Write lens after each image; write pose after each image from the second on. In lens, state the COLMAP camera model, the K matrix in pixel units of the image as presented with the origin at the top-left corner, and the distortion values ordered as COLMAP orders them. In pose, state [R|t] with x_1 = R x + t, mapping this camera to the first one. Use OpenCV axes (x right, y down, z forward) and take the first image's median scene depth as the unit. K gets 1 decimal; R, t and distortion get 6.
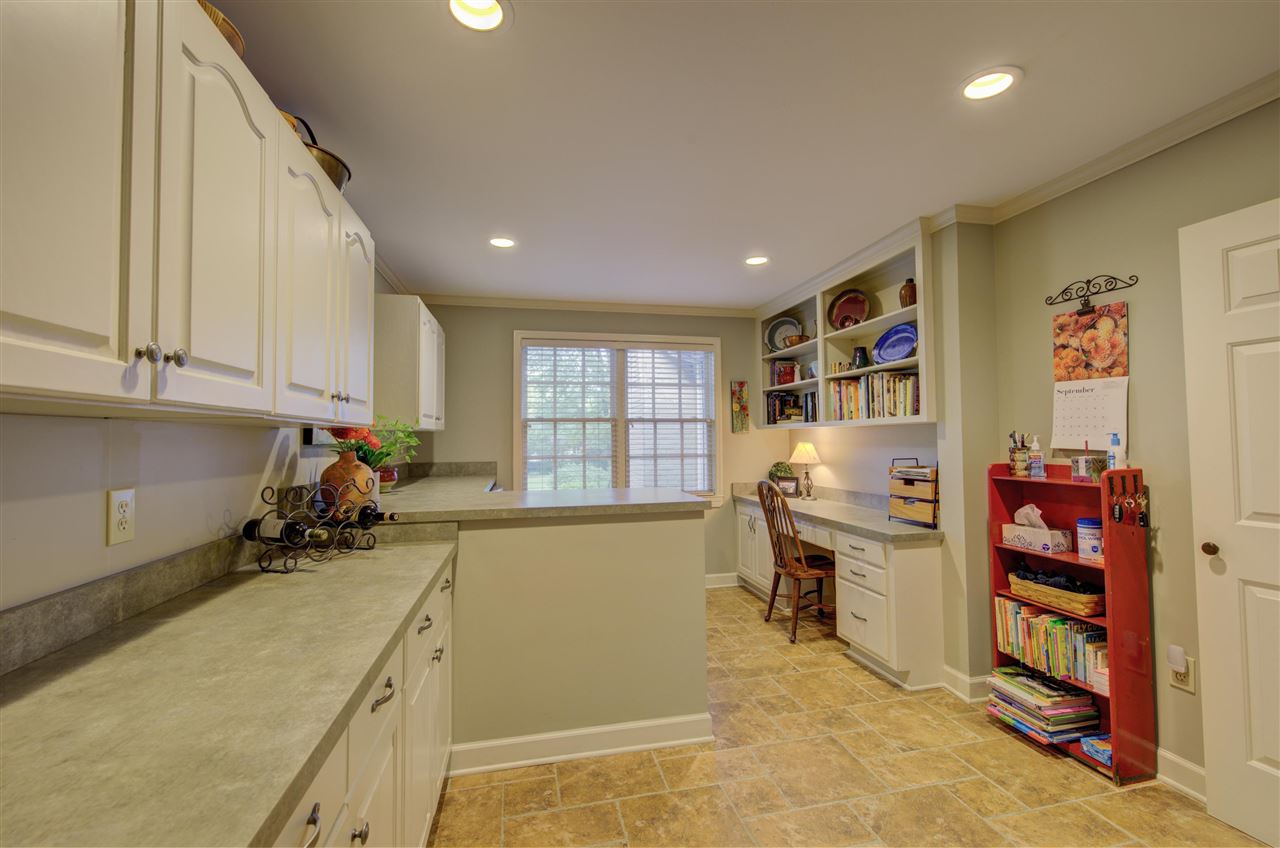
lens RADIAL K [[542.2, 0, 640.0], [0, 542.2, 424.0], [0, 0, 1]] dist [0.002682, -0.000248]
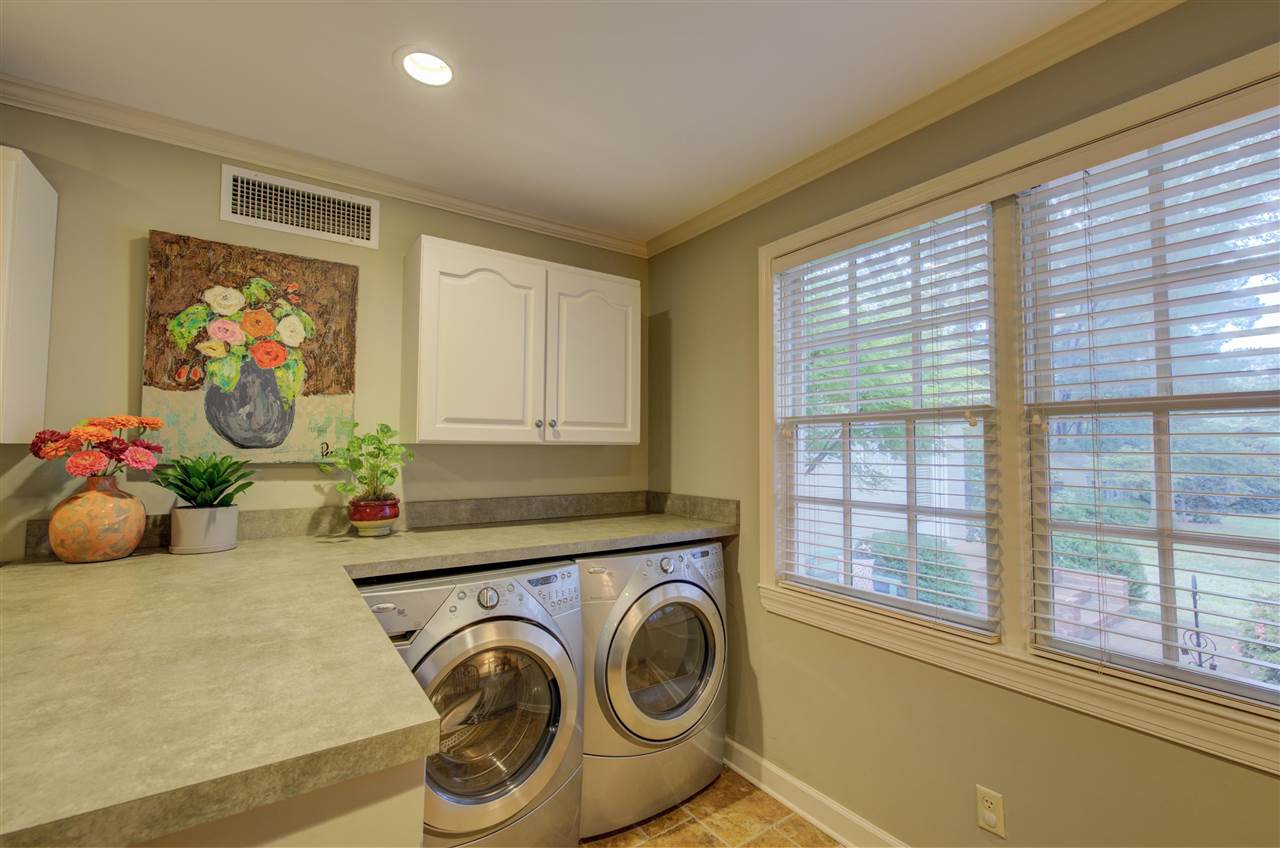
lens RADIAL K [[542.2, 0, 640.0], [0, 542.2, 424.0], [0, 0, 1]] dist [0.002682, -0.000248]
pose [[0.376295, -0.033246, -0.925903, 0.193083], [0.020836, 0.999407, -0.027418, 0.006367], [0.926266, -0.008975, 0.376765, 0.701811]]
